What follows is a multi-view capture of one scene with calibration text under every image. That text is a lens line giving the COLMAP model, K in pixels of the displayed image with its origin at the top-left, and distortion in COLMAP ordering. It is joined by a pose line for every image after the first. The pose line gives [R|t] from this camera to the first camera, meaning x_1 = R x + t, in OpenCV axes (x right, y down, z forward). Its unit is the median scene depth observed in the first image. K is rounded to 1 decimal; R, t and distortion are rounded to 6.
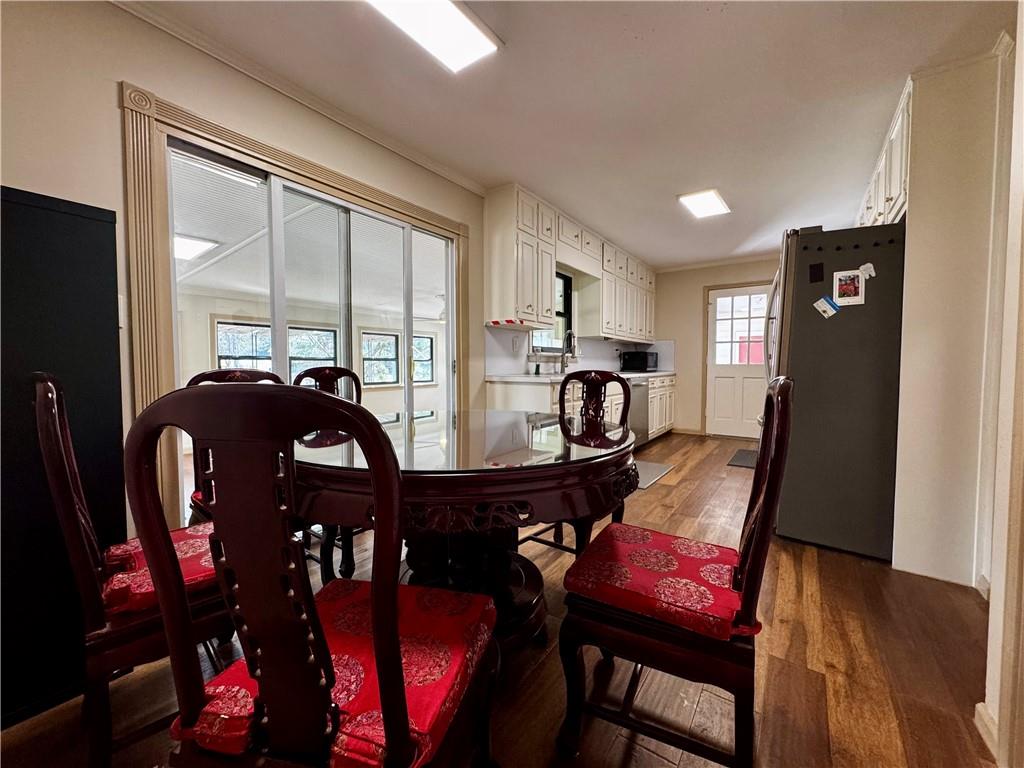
lens RADIAL K [[379.6, 0, 512.0], [0, 379.6, 384.0], [0, 0, 1]] dist [-0.000346, -0.000011]
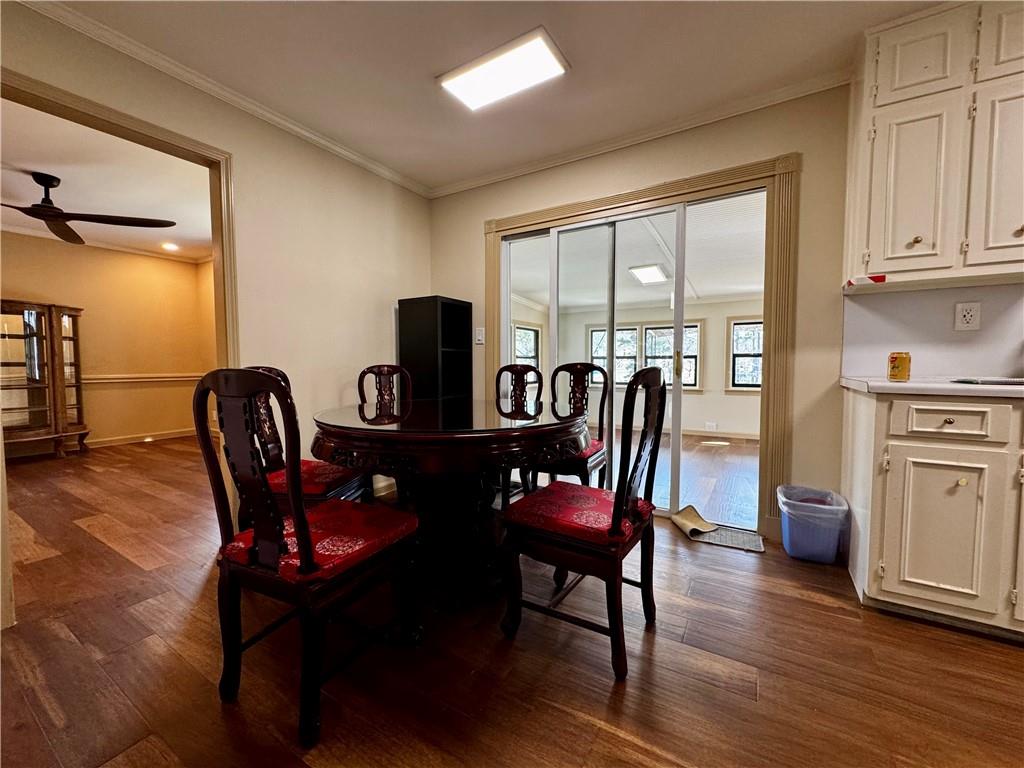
lens RADIAL K [[411.4, 0, 512.0], [0, 411.4, 384.0], [0, 0, 1]] dist [0.000040, 0.000060]
pose [[0.106764, 0.043114, -0.993349, 0.659766], [-0.055143, 0.997779, 0.037380, -0.009511], [0.992754, 0.050785, 0.108904, 0.512383]]
